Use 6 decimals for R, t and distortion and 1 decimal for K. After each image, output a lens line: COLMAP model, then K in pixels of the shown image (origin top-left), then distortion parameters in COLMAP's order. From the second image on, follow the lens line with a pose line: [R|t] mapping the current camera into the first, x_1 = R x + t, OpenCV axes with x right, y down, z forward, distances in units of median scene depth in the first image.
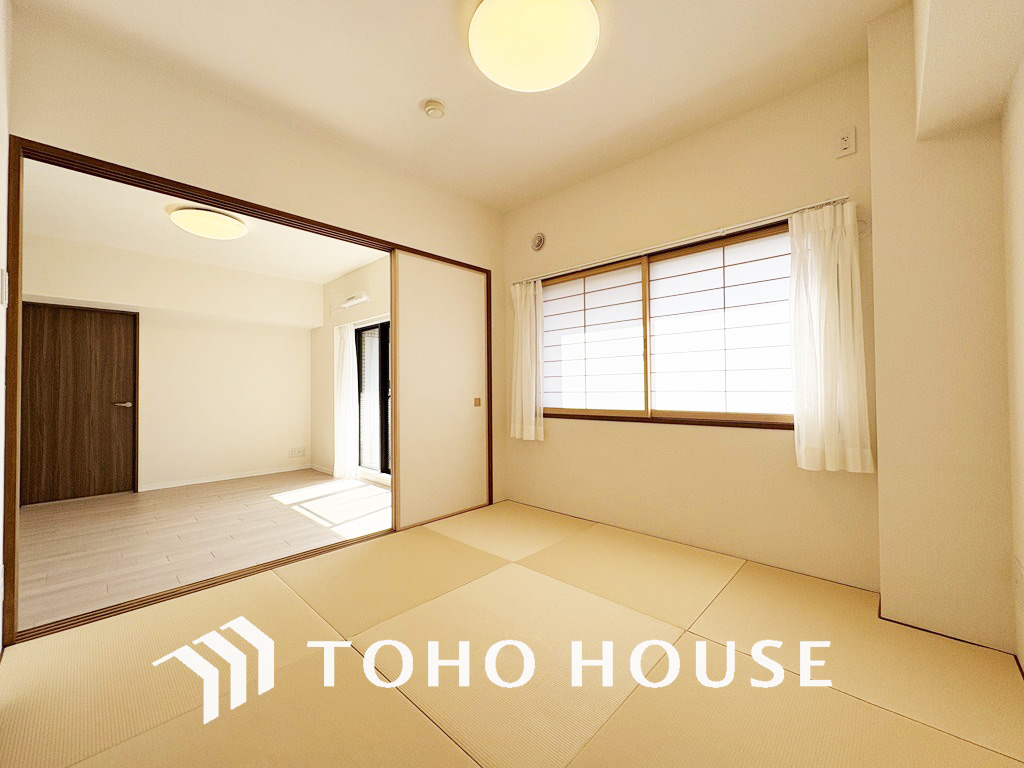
lens RADIAL K [[404.6, 0, 511.6], [0, 404.6, 385.2], [0, 0, 1]] dist [0.000912, 0.000160]
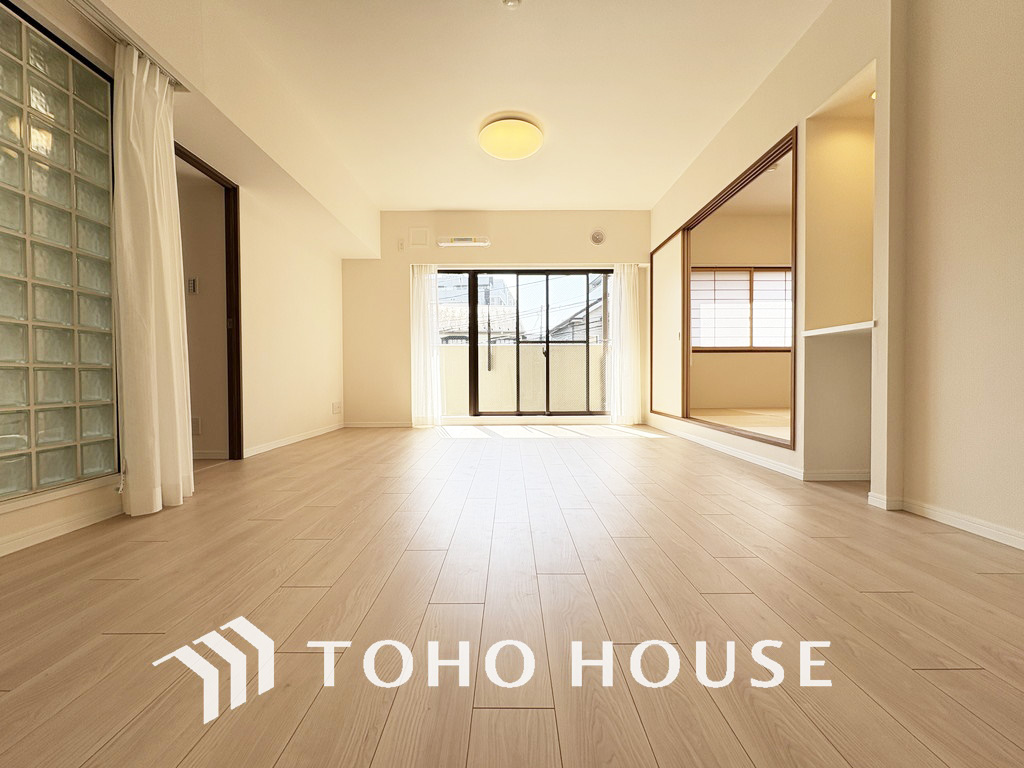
lens RADIAL K [[404.6, 0, 509.2], [0, 404.6, 385.9], [0, 0, 1]] dist [0.000912, 0.000160]
pose [[0.723795, -0.010216, 0.689940, -1.845866], [-0.011532, 0.999572, 0.026899, 0.210399], [-0.689919, -0.027426, 0.723367, 0.373765]]
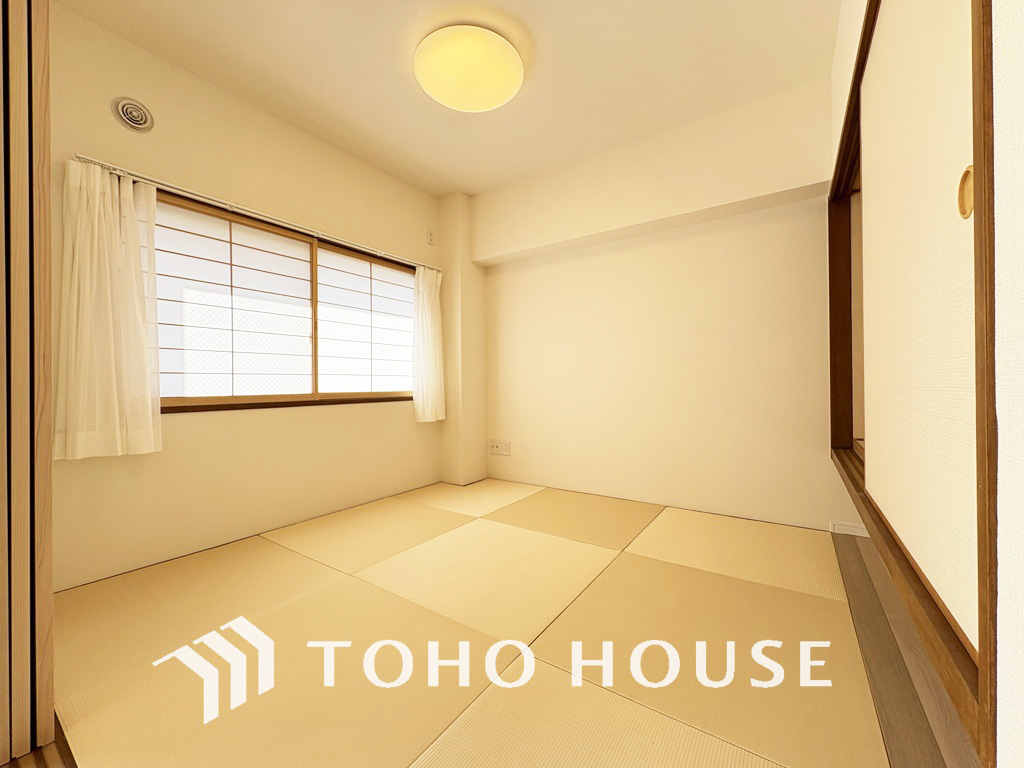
lens RADIAL K [[404.6, 0, 512.0], [0, 404.6, 381.6], [0, 0, 1]] dist [0.000912, 0.000160]
pose [[-0.149304, 0.006868, 0.988768, -0.709897], [-0.011467, 0.999897, -0.008677, 0.035621], [-0.988725, -0.012634, -0.149209, 0.655702]]
